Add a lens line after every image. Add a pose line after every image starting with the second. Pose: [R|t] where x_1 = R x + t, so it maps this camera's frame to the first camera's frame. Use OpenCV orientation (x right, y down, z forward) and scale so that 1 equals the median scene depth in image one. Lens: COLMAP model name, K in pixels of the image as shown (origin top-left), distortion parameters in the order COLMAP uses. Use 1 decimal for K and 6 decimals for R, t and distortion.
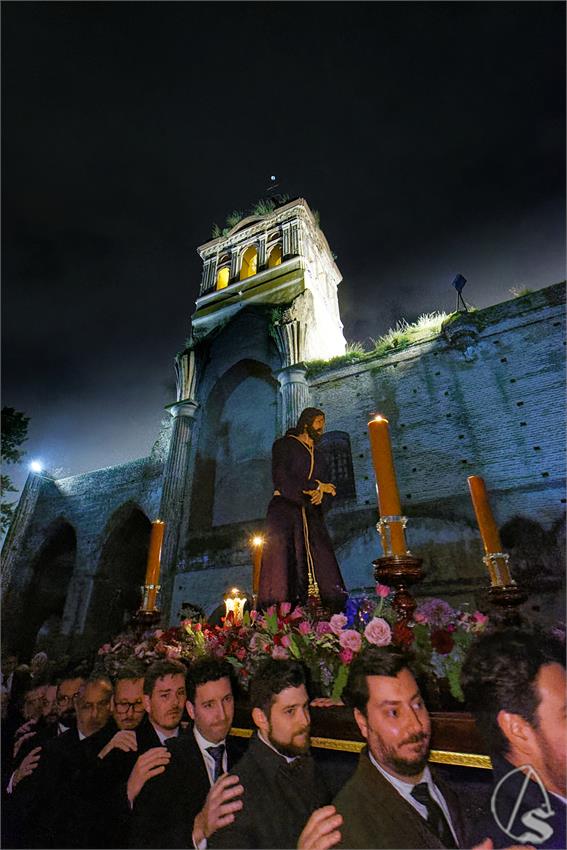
lens RADIAL K [[412.7, 0, 285.9], [0, 412.7, 421.4], [0, 0, 1]] dist [-0.004504, -0.000473]
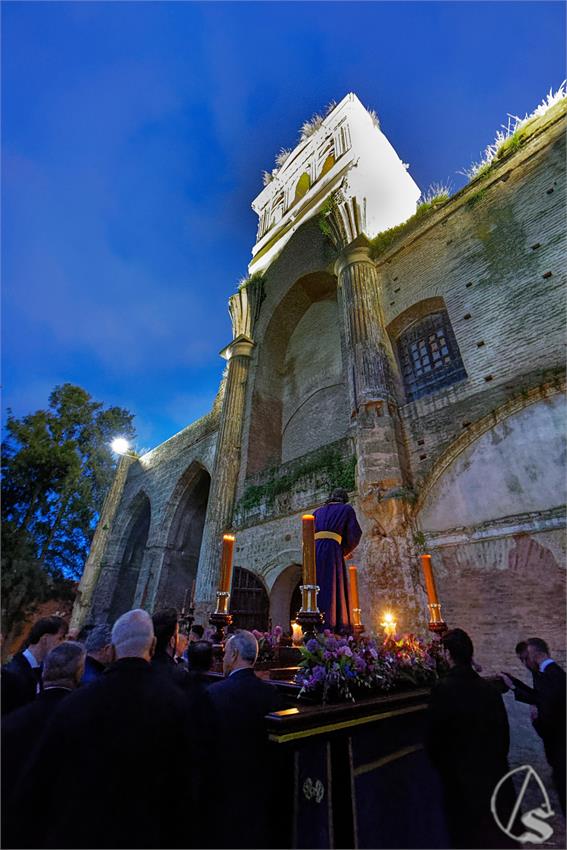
lens RADIAL K [[369.4, 0, 284.6], [0, 369.4, 423.5], [0, 0, 1]] dist [0.003548, 0.000813]
pose [[0.942461, -0.143500, -0.301953, 0.055127], [0.132228, 0.989547, -0.057558, 0.186858], [0.307056, 0.014319, 0.951584, 0.311234]]
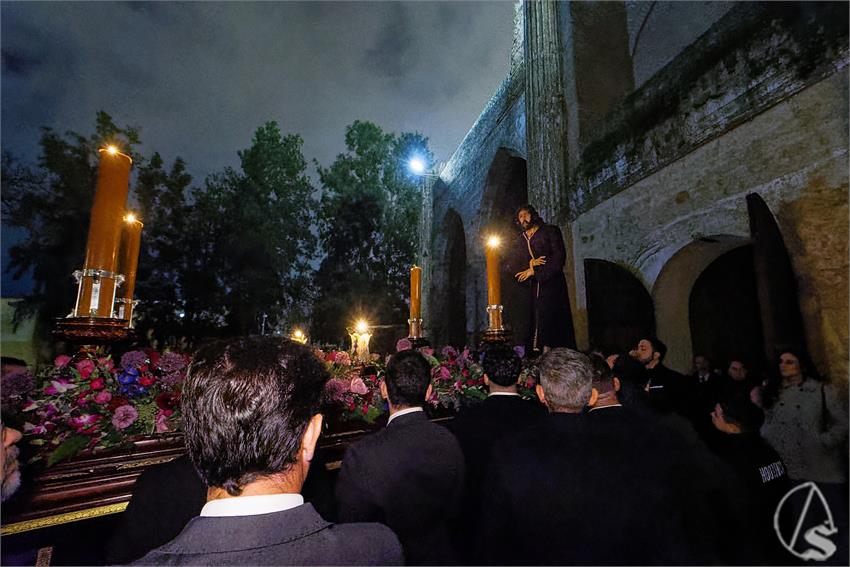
lens RADIAL K [[369.4, 0, 425.9], [0, 369.4, 287.0], [0, 0, 1]] dist [0.003548, 0.000813]
pose [[0.668569, -0.120139, -0.733882, -0.046992], [0.348825, 0.922223, 0.166810, 0.260771], [0.656763, -0.367520, 0.658477, 0.453710]]
